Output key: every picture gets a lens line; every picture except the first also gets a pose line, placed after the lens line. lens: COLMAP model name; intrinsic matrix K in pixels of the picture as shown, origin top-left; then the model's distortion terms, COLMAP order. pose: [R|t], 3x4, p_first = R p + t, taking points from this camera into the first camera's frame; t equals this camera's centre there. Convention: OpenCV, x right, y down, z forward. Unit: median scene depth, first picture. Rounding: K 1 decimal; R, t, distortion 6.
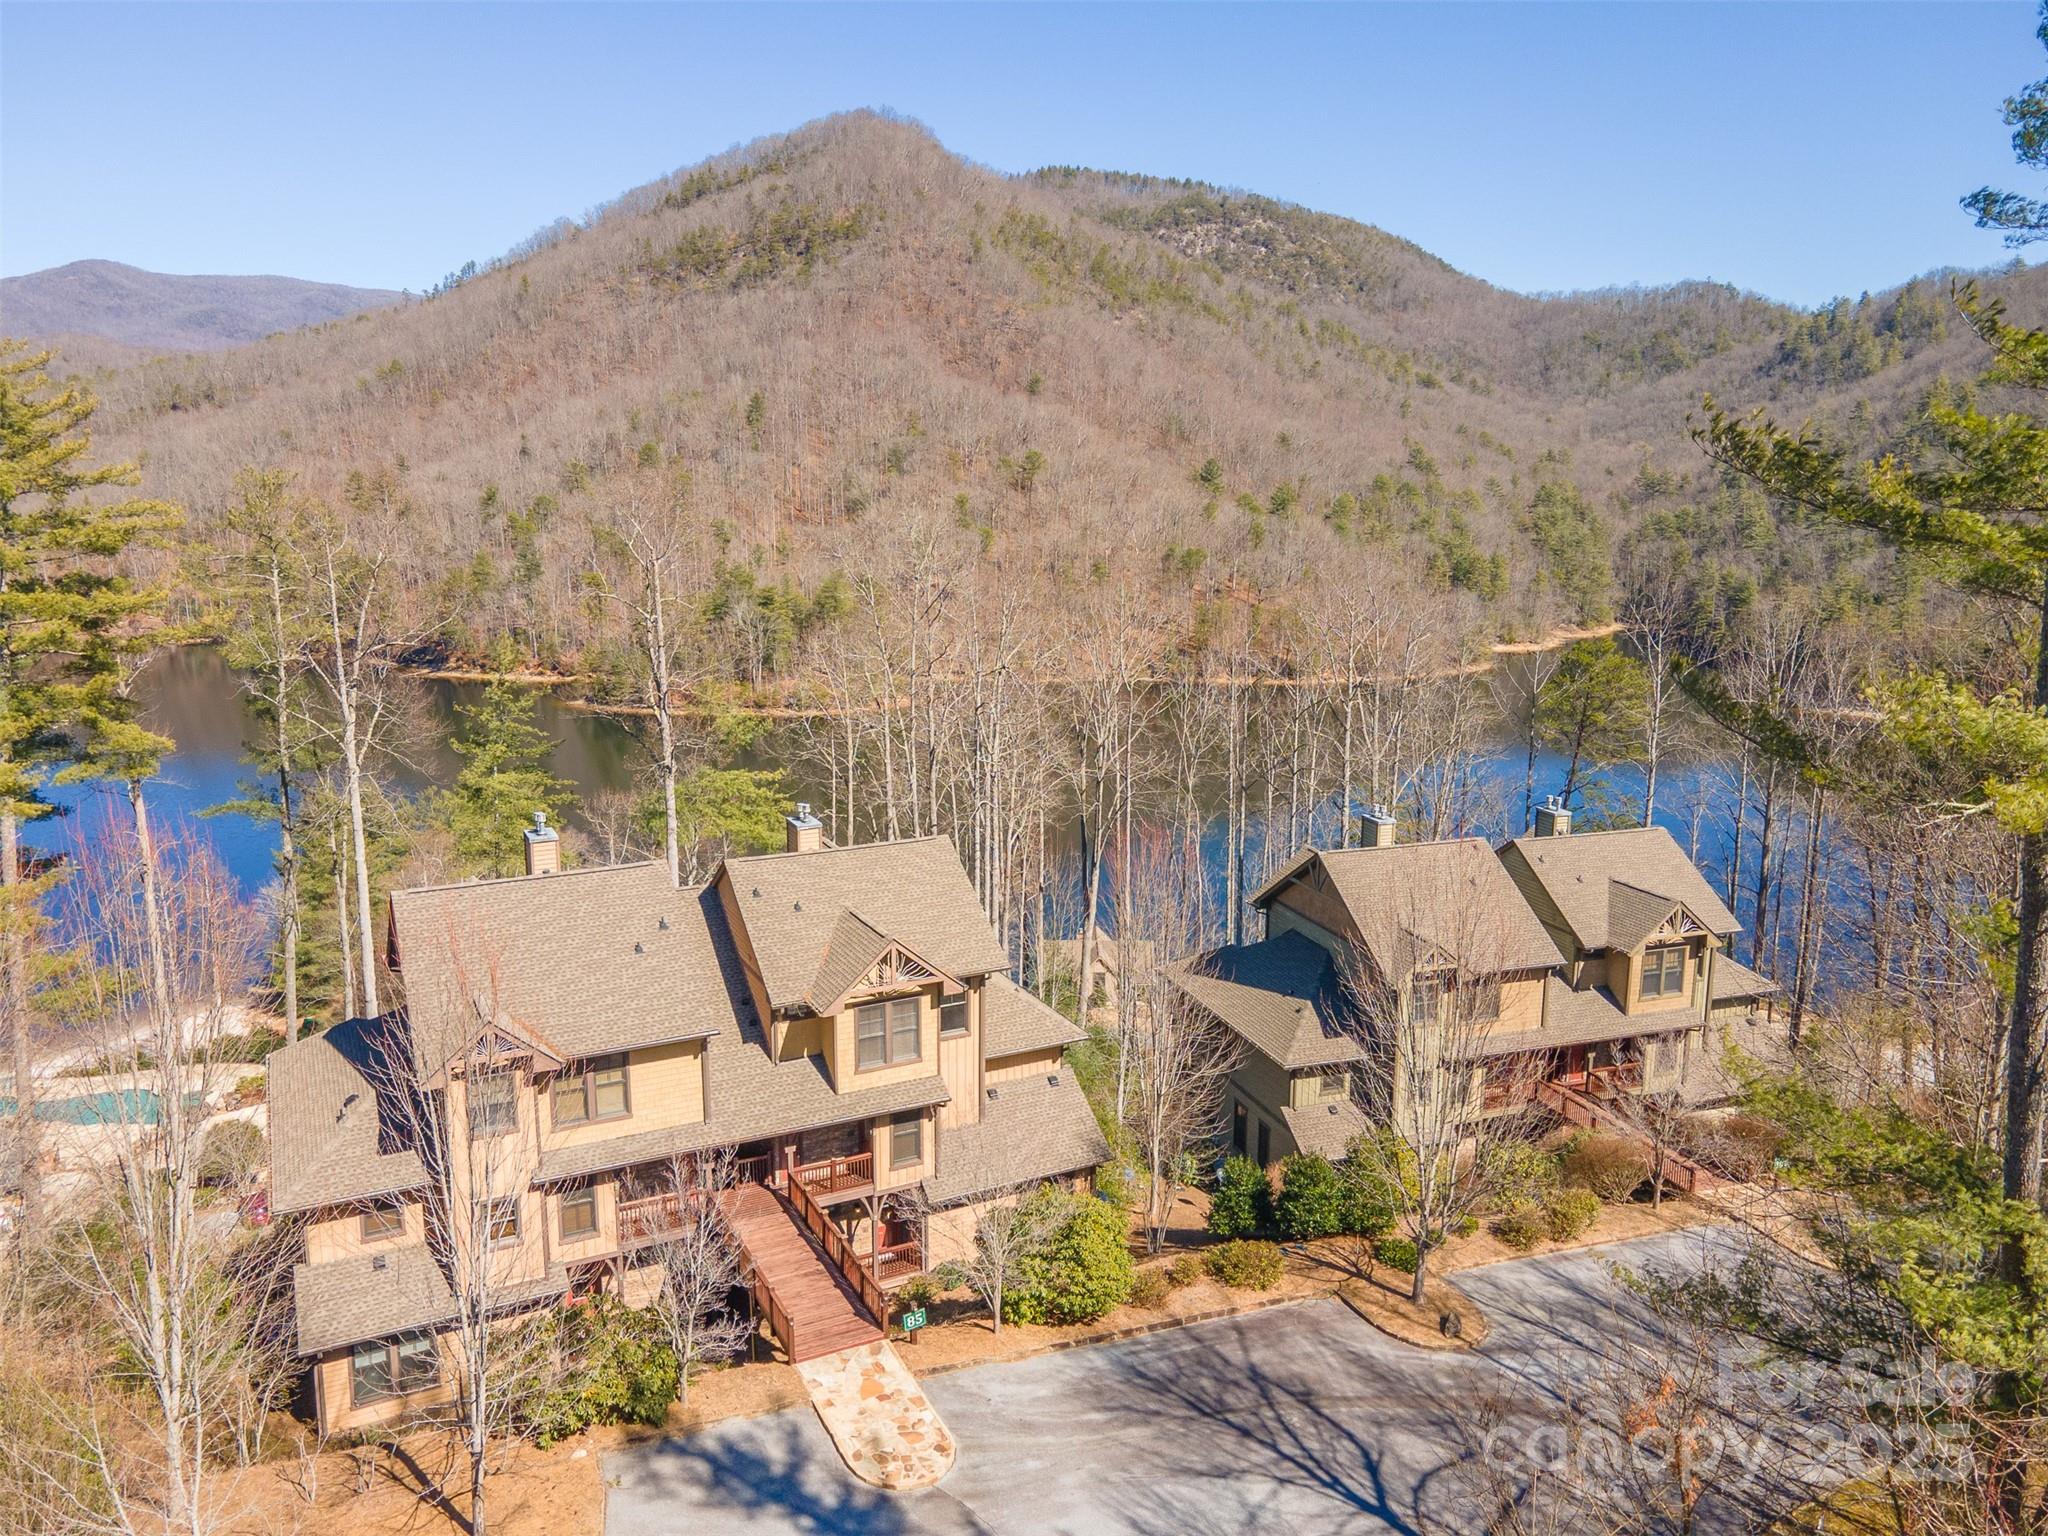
lens RADIAL K [[1493.4, 0, 1025.5], [0, 1493.4, 764.4], [0, 0, 1]] dist [0.007623, 0.070500]
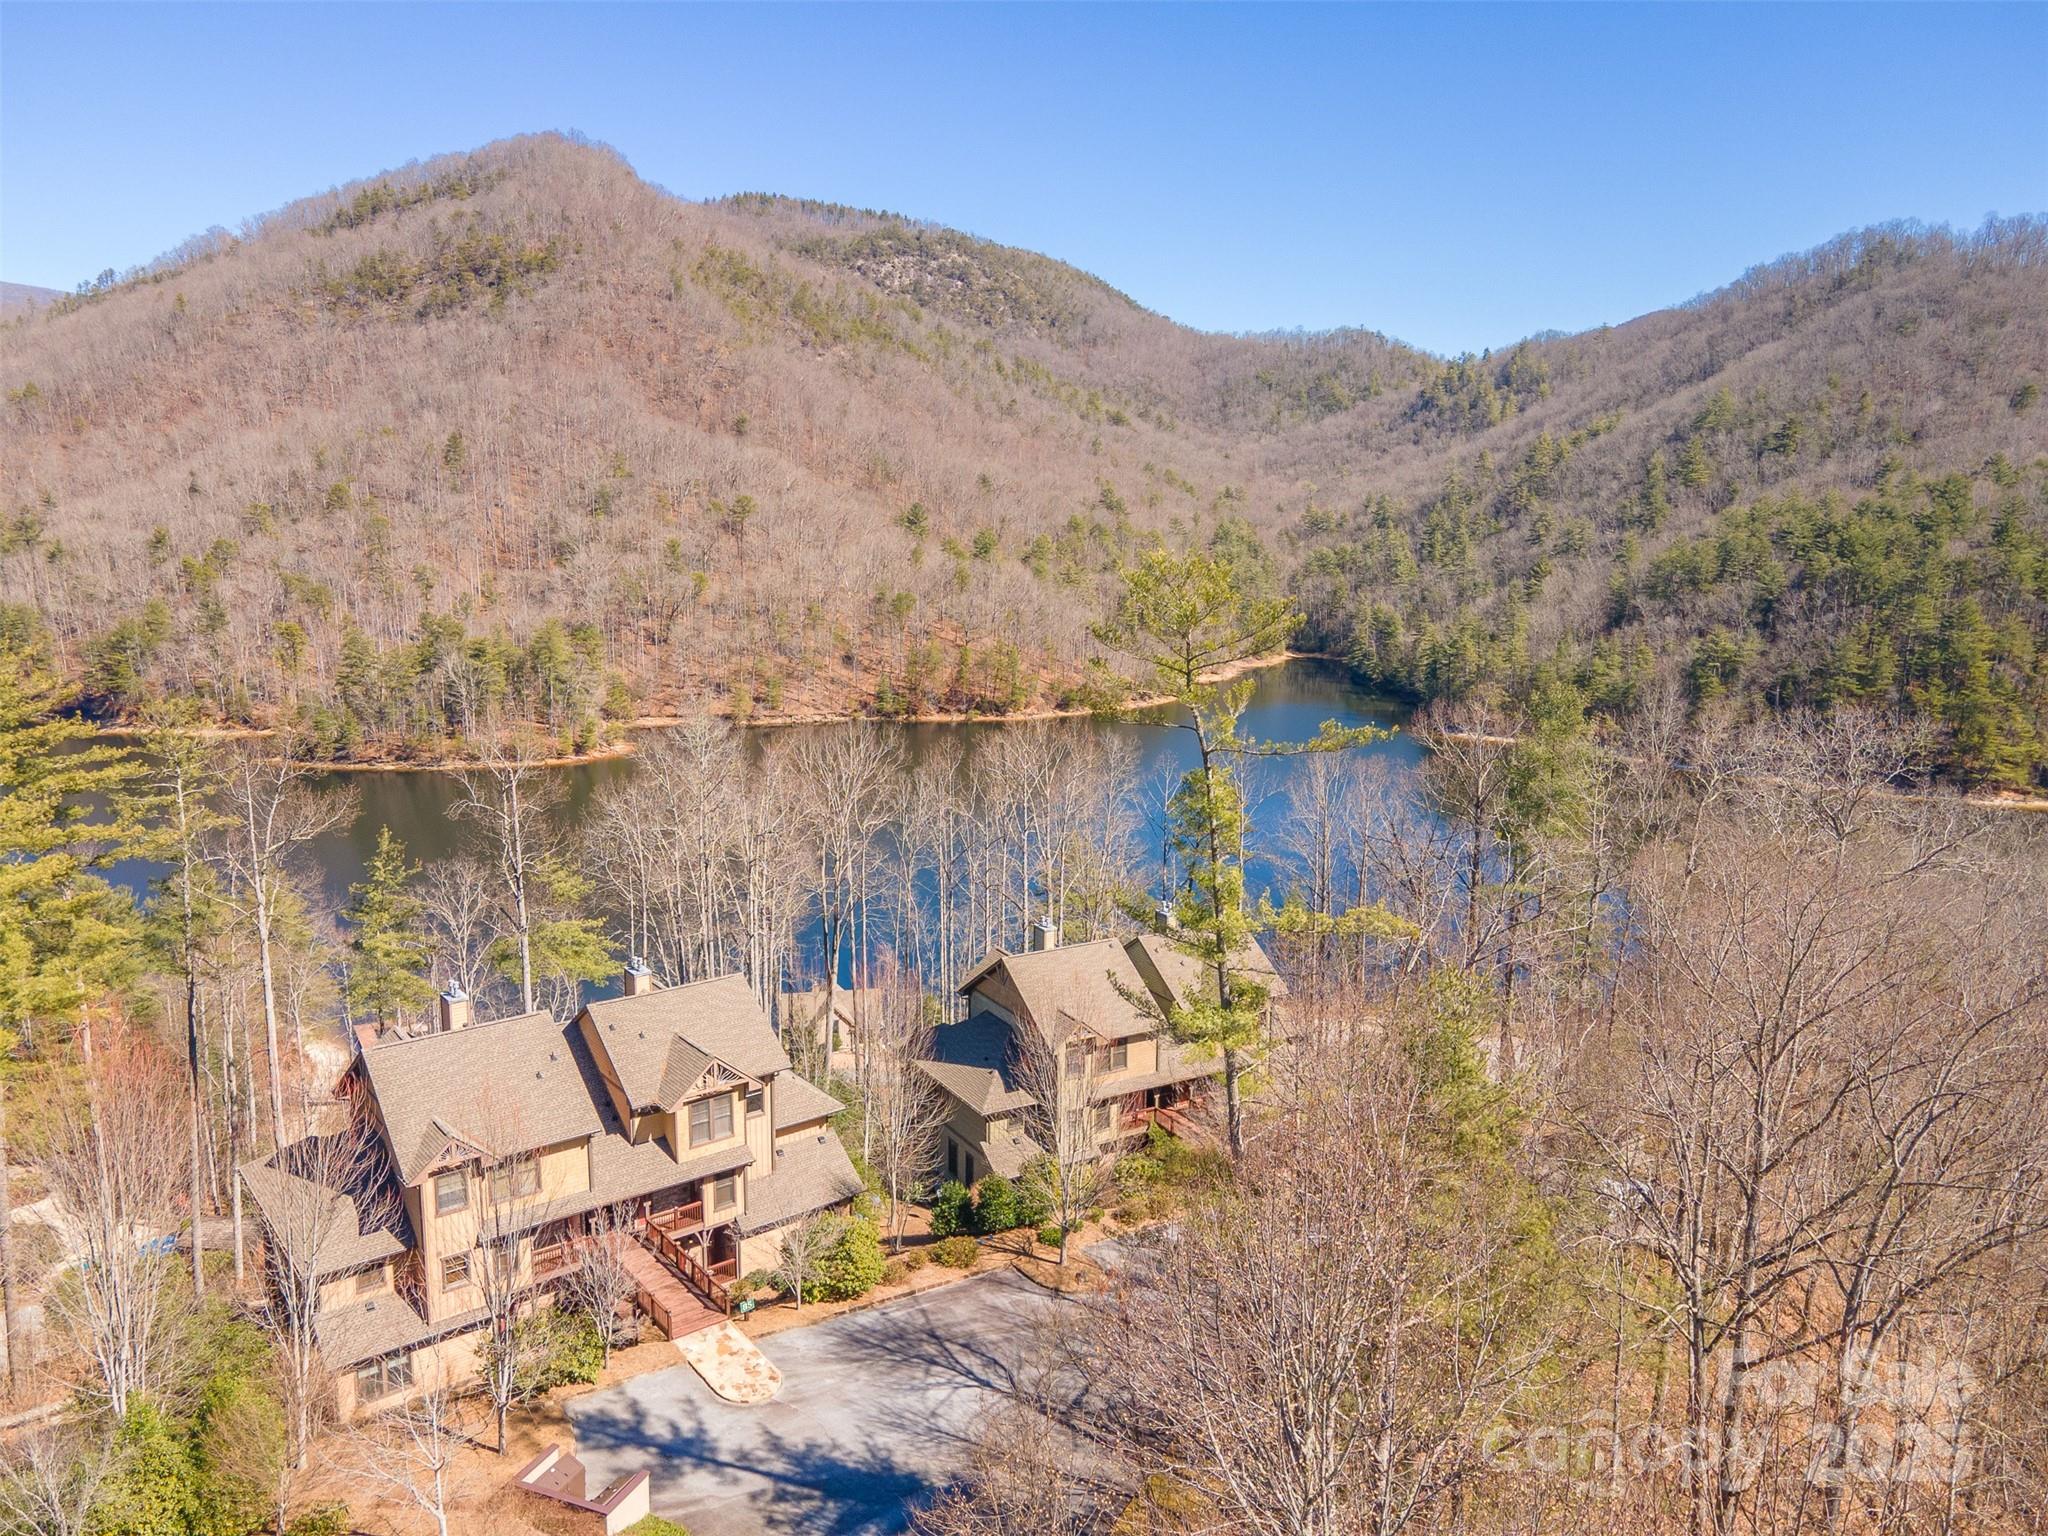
lens RADIAL K [[1491.0, 0, 1027.4], [0, 1491.0, 768.4], [0, 0, 1]] dist [0.018911, 0.048823]
pose [[0.981176, -0.030610, 0.190673, -0.041238], [0.031925, 0.999483, -0.003827, -0.110445], [-0.190457, 0.009842, 0.981646, -0.375040]]
